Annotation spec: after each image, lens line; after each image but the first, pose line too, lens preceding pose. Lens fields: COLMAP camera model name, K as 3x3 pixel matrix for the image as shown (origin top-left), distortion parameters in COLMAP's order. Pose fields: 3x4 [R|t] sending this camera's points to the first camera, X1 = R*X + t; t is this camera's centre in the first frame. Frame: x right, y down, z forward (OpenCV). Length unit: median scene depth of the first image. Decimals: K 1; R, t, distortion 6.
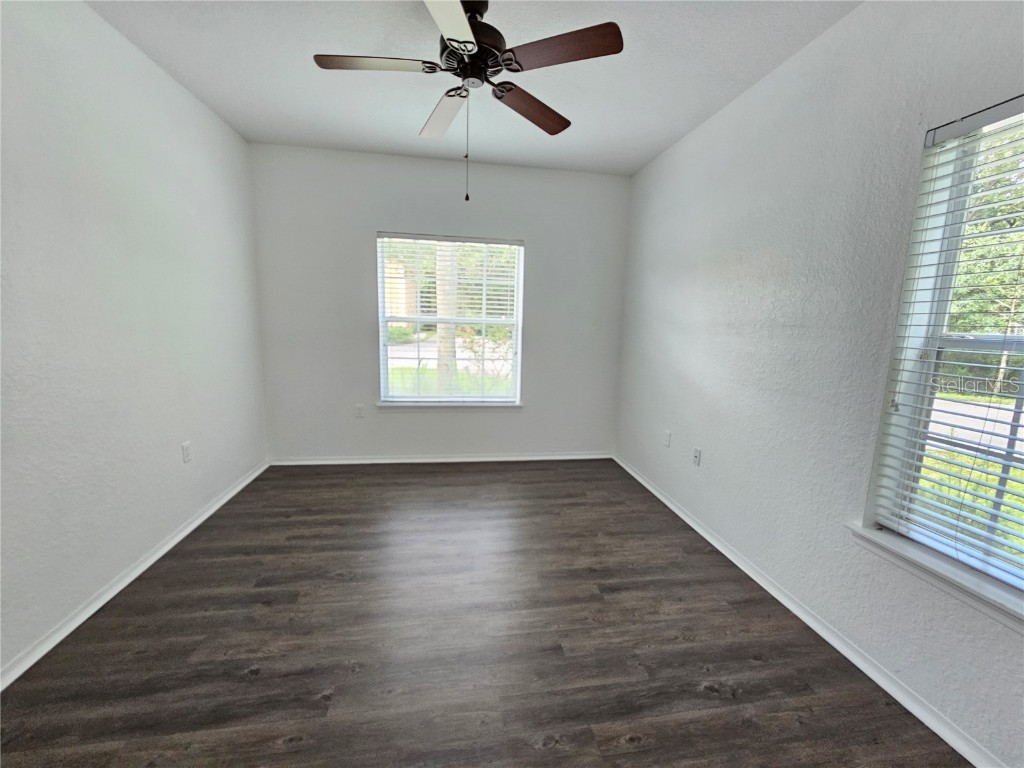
lens RADIAL K [[423.5, 0, 510.7], [0, 423.5, 384.7], [0, 0, 1]] dist [-0.007486, 0.000456]
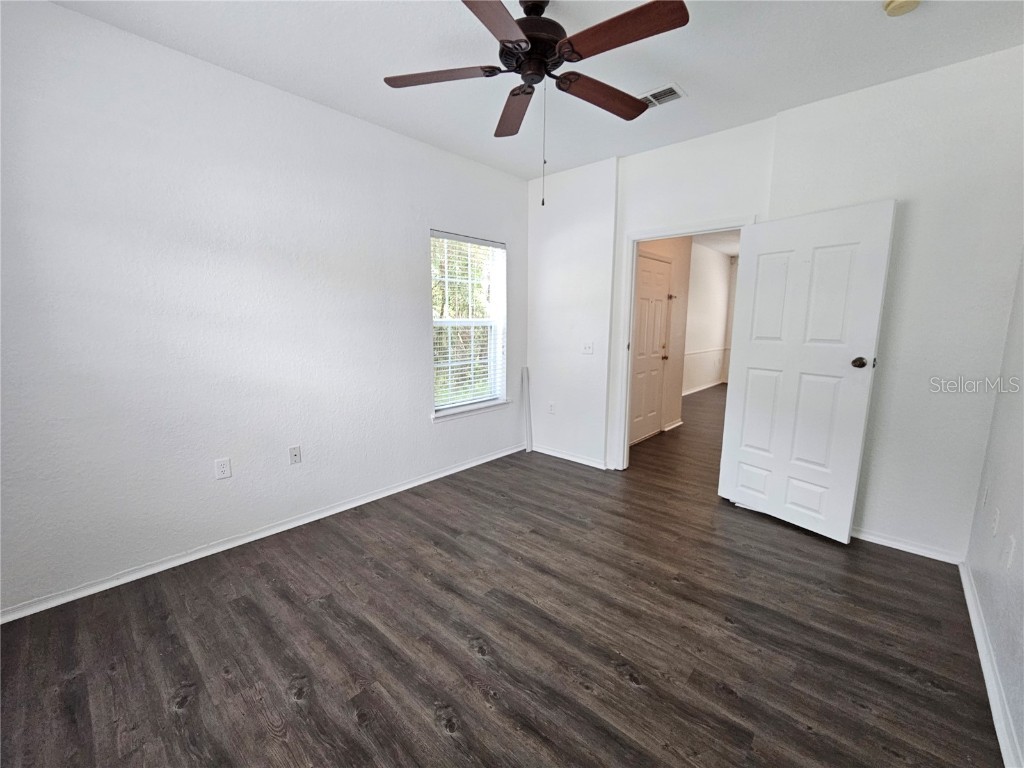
lens RADIAL K [[423.5, 0, 510.7], [0, 423.5, 384.7], [0, 0, 1]] dist [-0.007486, 0.000456]
pose [[-0.632256, -0.154353, 0.759228, -0.790826], [0.089291, 0.958906, 0.269307, -0.273611], [-0.769597, 0.238063, -0.592491, 1.570919]]
